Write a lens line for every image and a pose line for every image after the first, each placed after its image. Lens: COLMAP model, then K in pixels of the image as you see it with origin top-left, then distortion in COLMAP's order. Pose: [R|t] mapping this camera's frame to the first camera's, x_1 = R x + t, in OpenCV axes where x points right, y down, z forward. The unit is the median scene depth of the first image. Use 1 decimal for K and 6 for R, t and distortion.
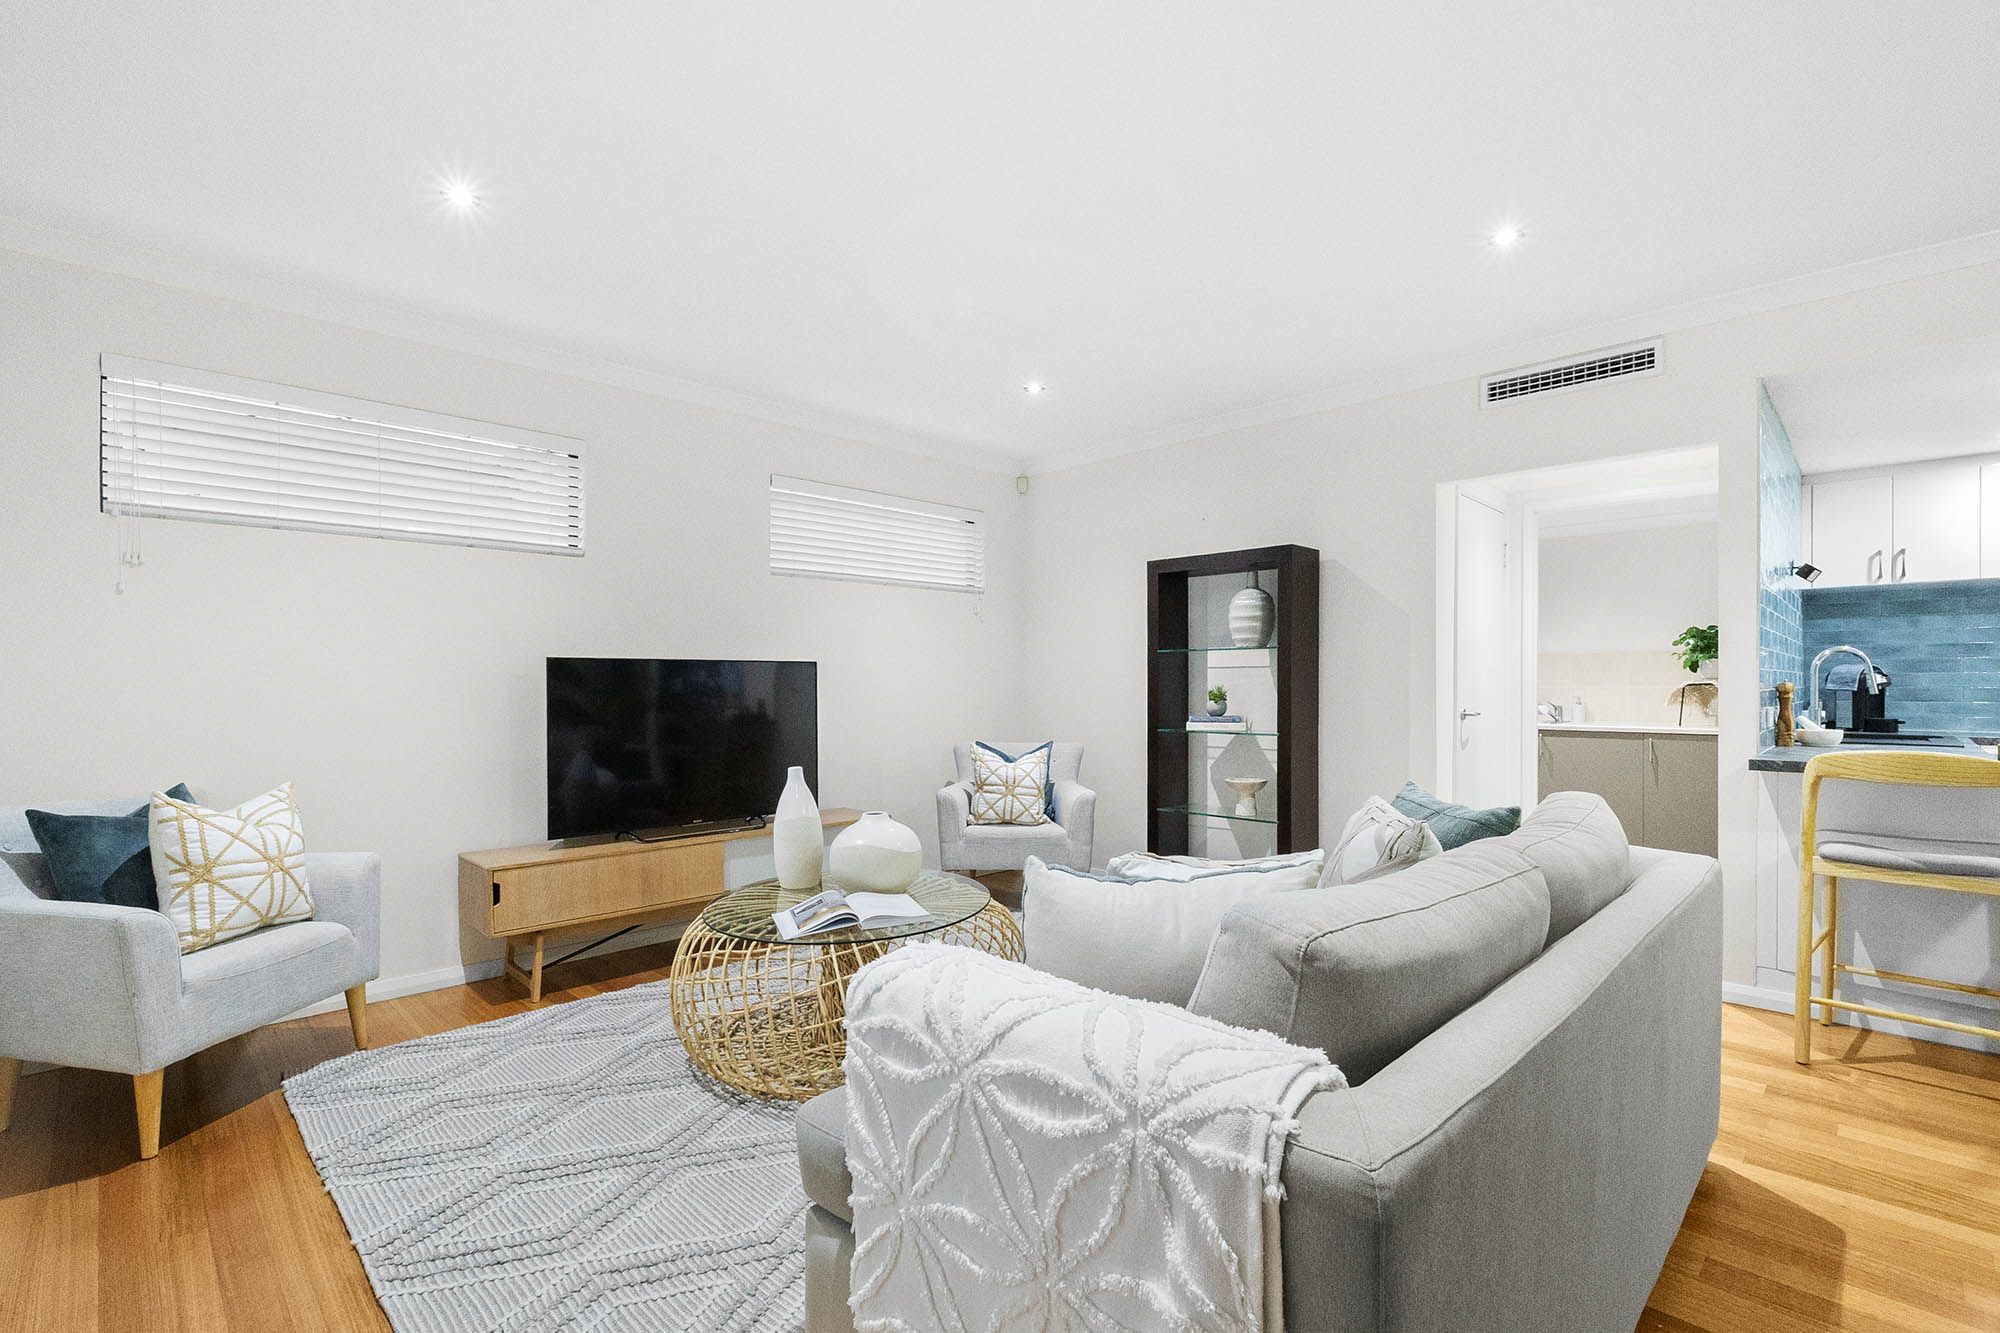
lens RADIAL K [[915.3, 0, 980.5], [0, 915.3, 687.2], [0, 0, 1]] dist [0.000062, -0.001177]
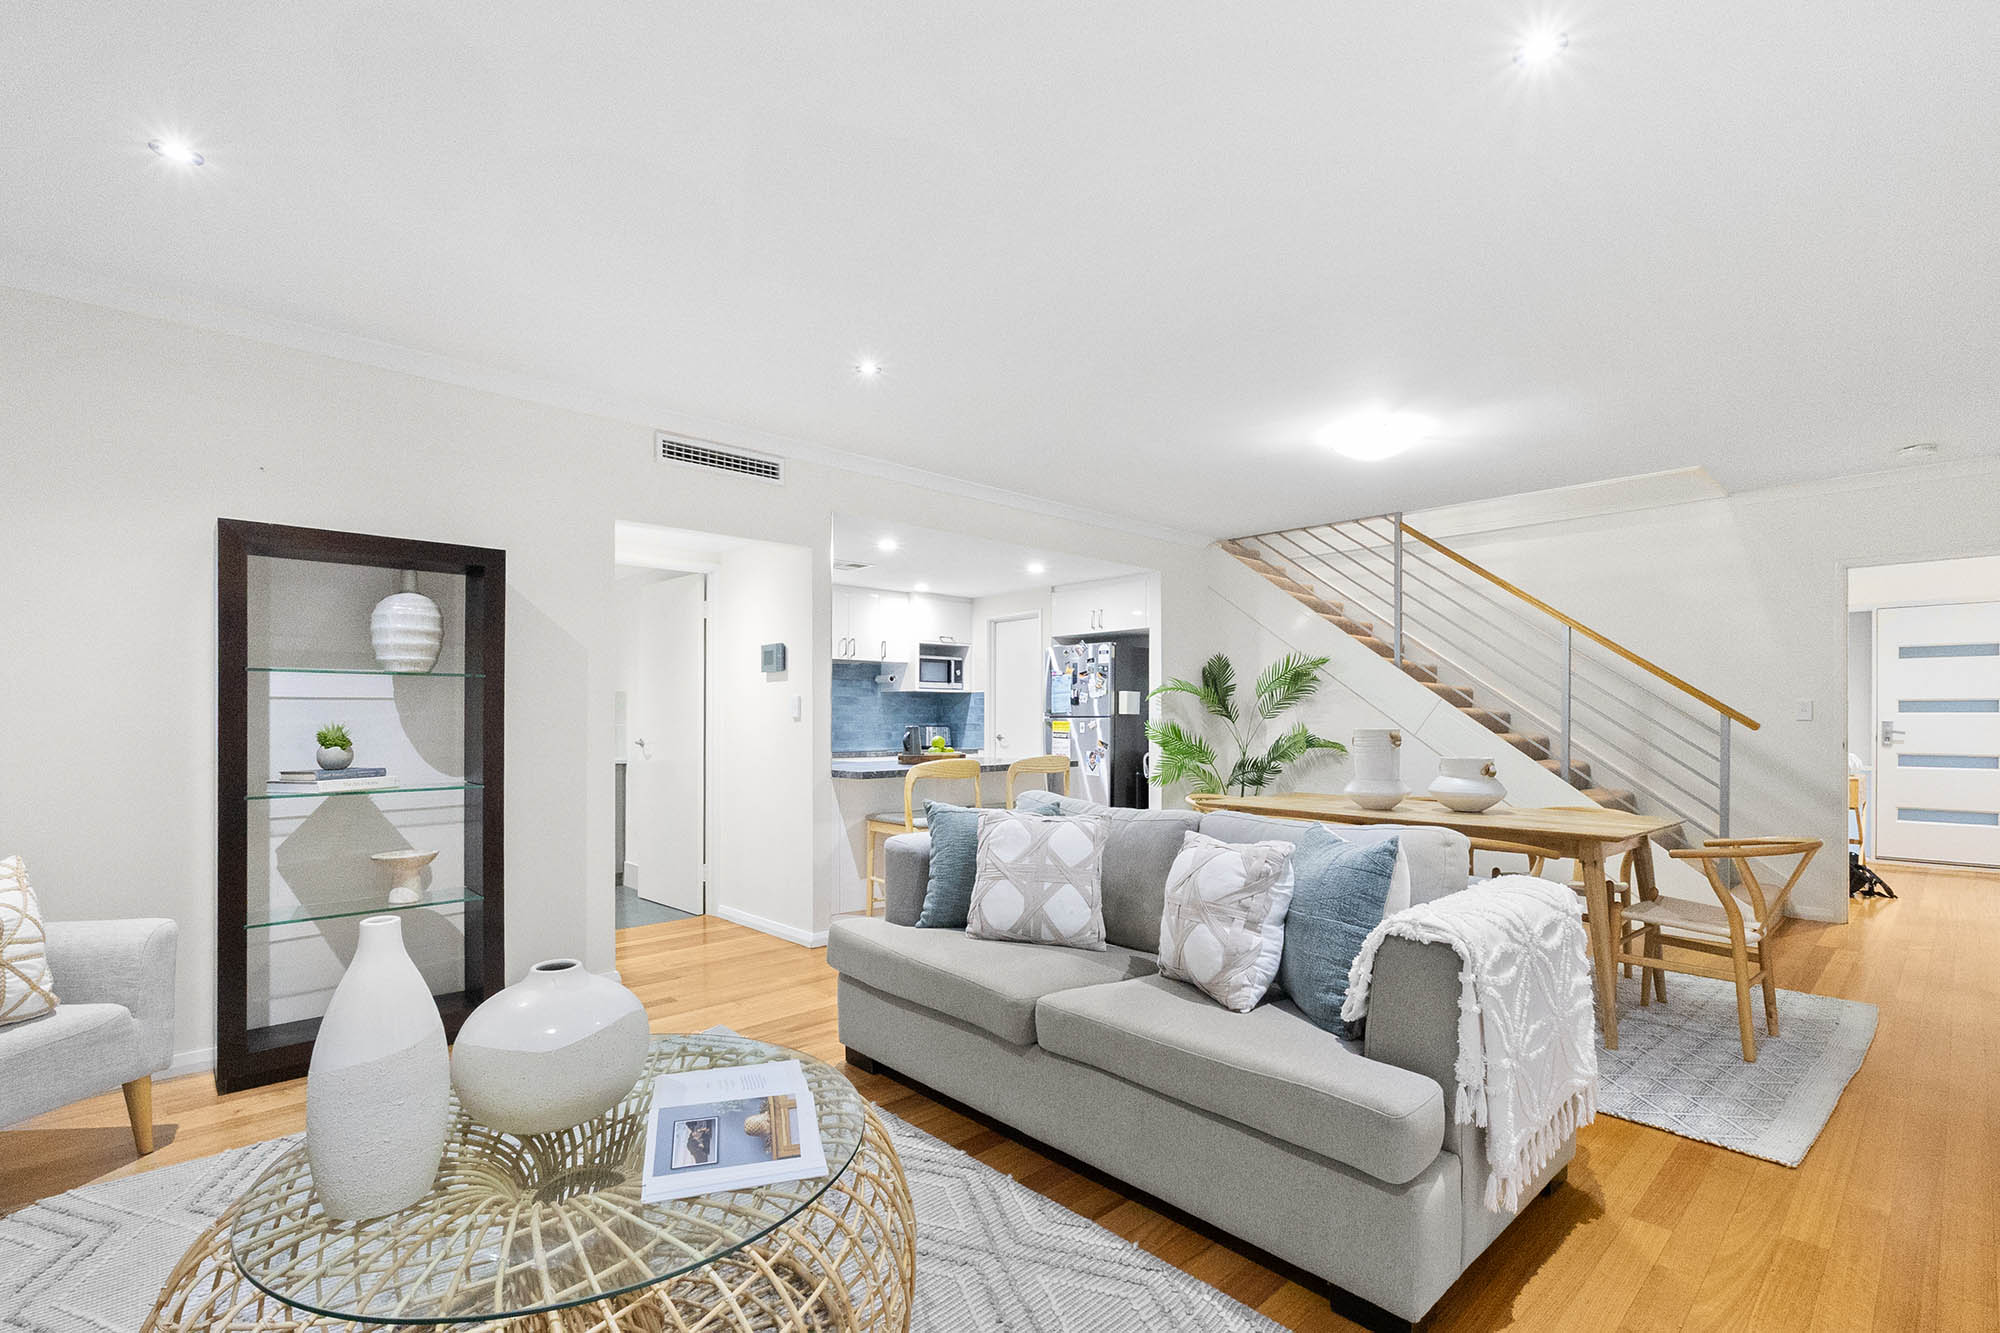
lens RADIAL K [[915.3, 0, 1042.6], [0, 915.3, 715.4], [0, 0, 1]] dist [0.000062, -0.001177]
pose [[-0.007394, 0.006397, 0.999952, -0.582309], [0.008231, 0.999946, -0.006336, -0.000391], [-0.999939, 0.008184, -0.007446, 0.643158]]
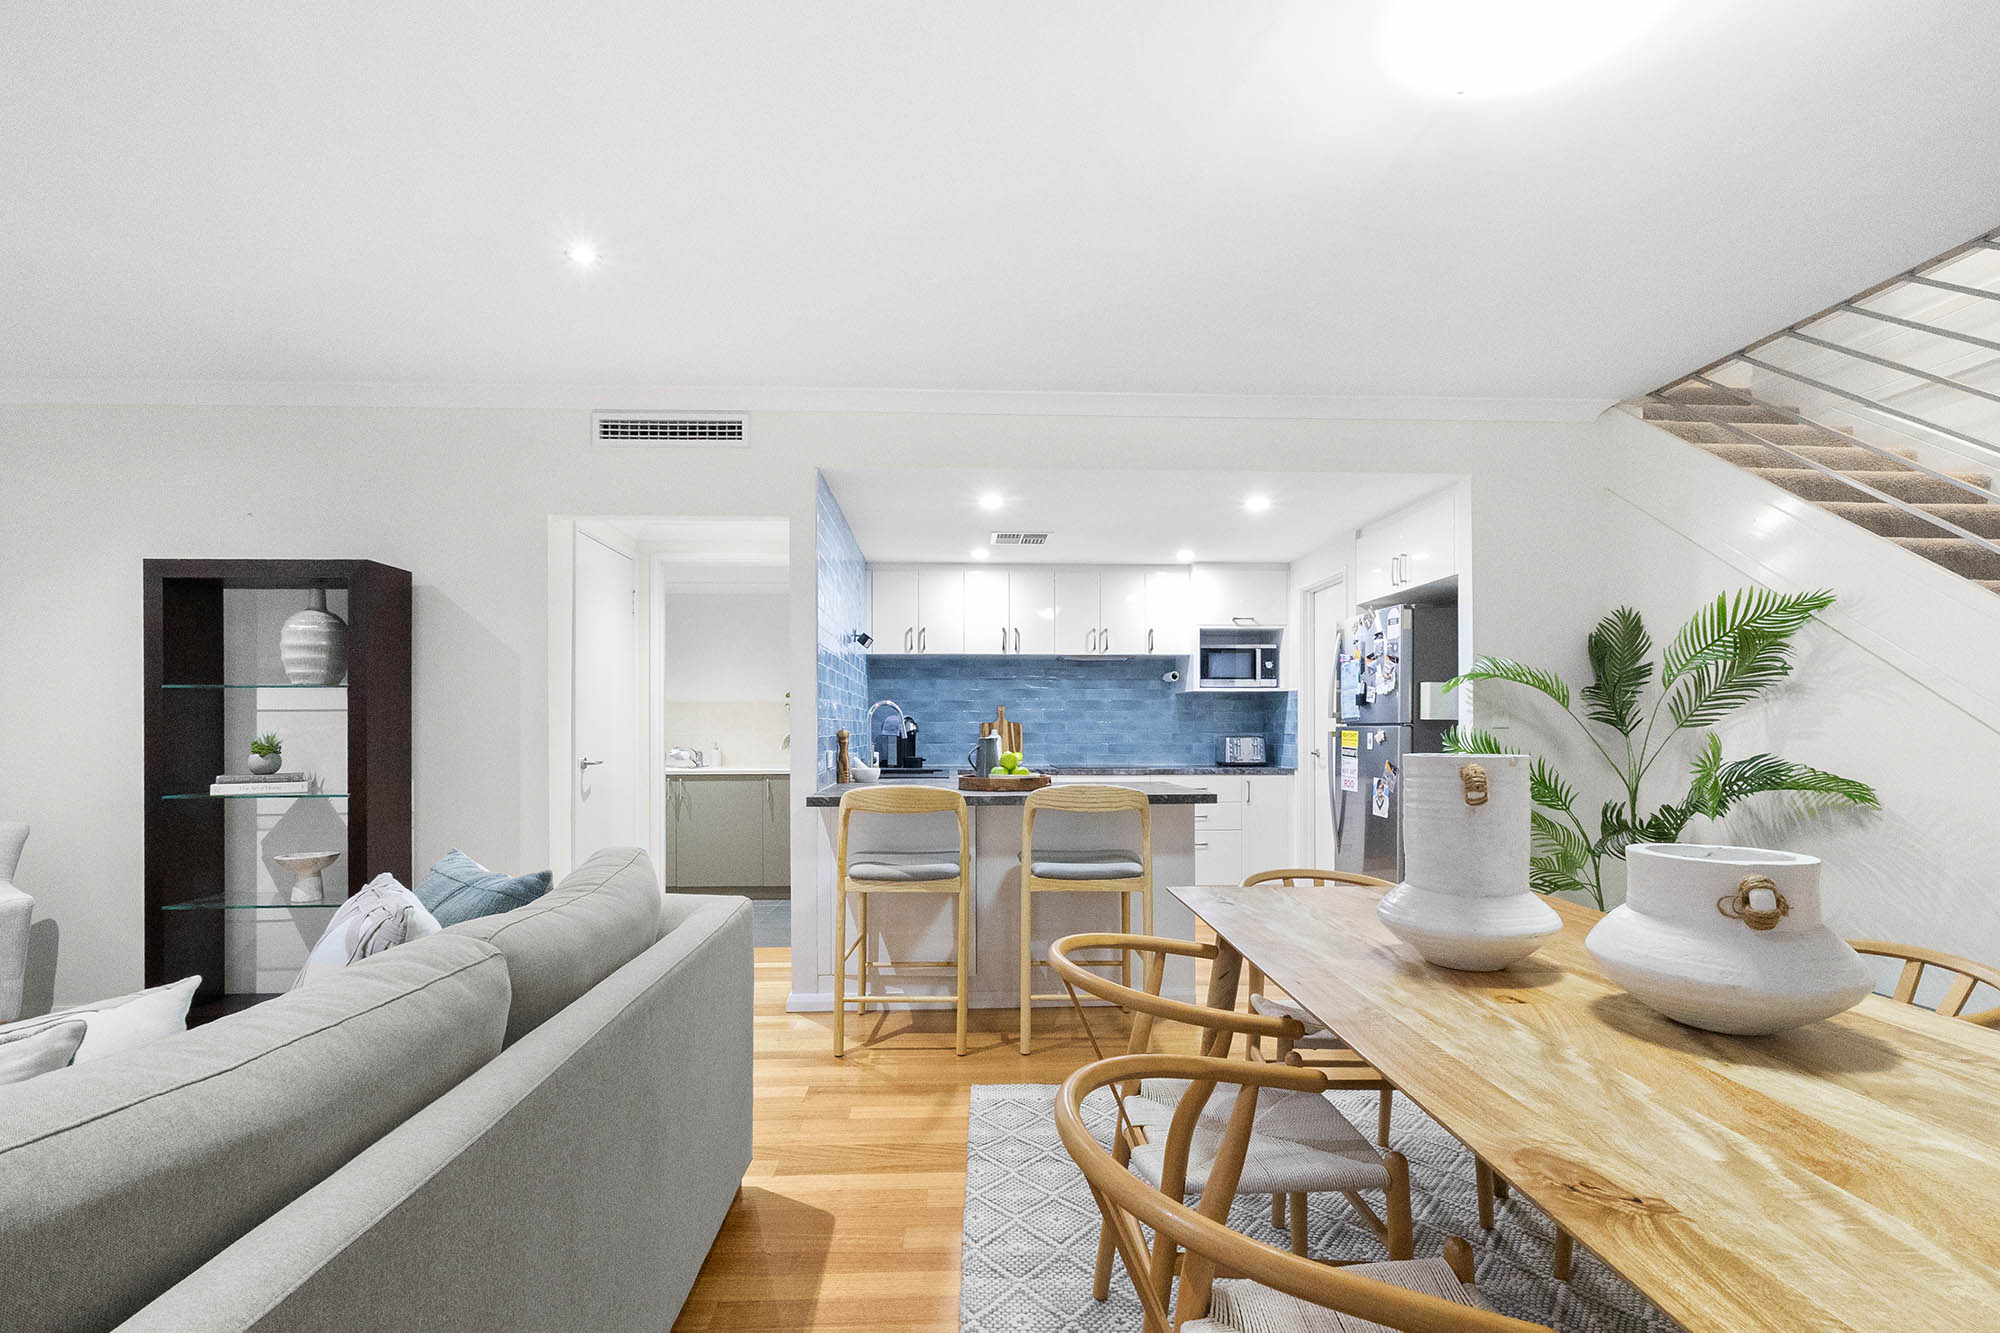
lens RADIAL K [[915.3, 0, 1003.5], [0, 915.3, 724.4], [0, 0, 1]] dist [0.000062, -0.001177]
pose [[0.666554, 0.003170, 0.745450, 0.134988], [0.004803, 0.999952, -0.008547, -0.000786], [-0.745441, 0.009277, 0.666507, 0.048385]]
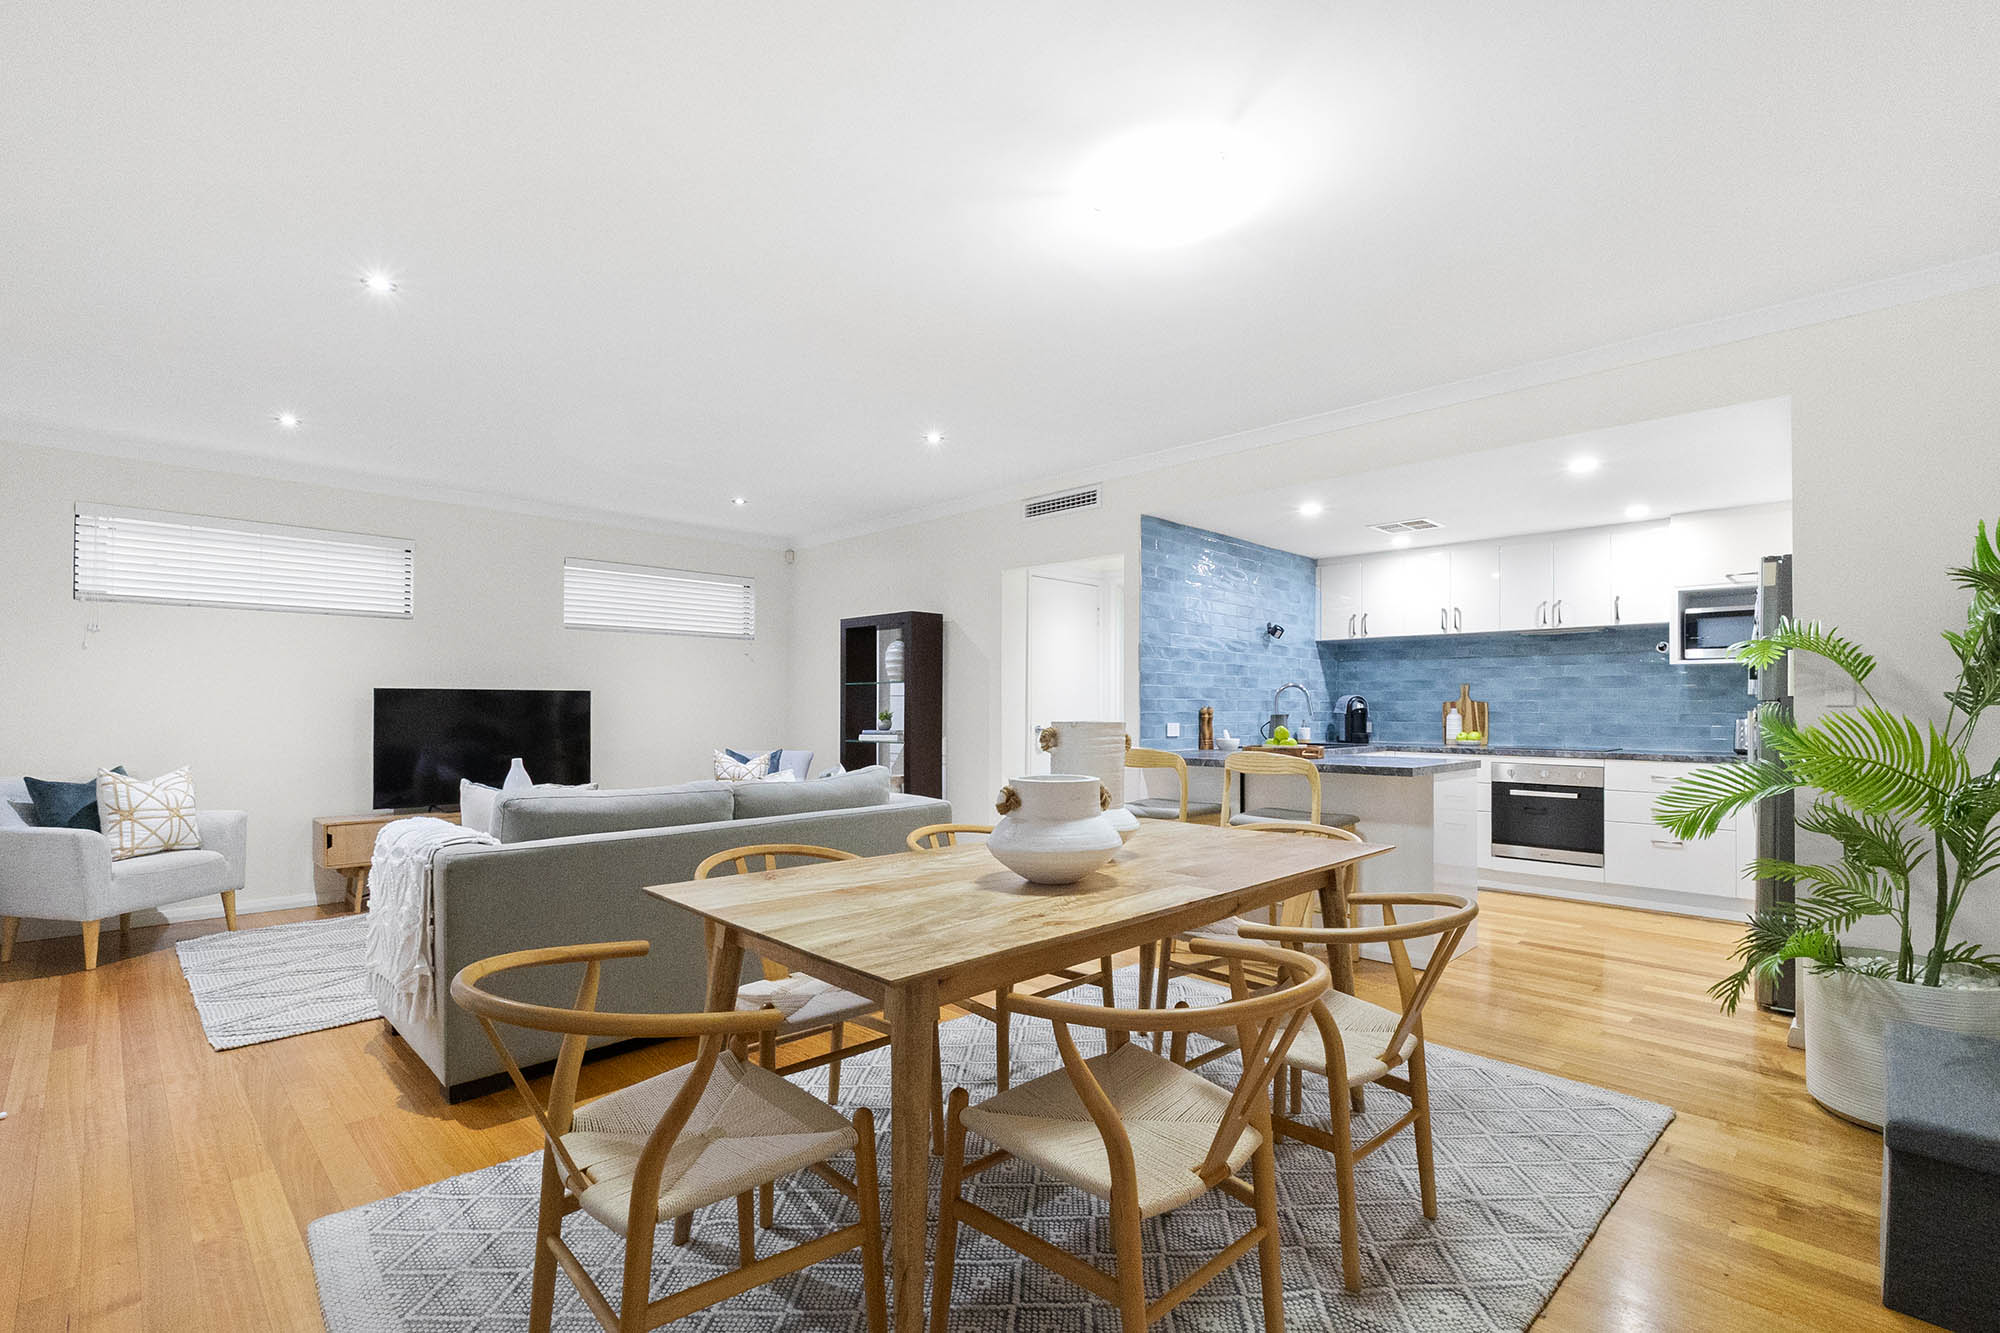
lens RADIAL K [[915.3, 0, 1002.2], [0, 915.3, 698.5], [0, 0, 1]] dist [0.000062, -0.001177]
pose [[0.999901, 0.003046, 0.013765, 0.559972], [-0.002832, 0.999875, -0.015530, 0.005055], [-0.013810, 0.015489, 0.999785, -0.541812]]
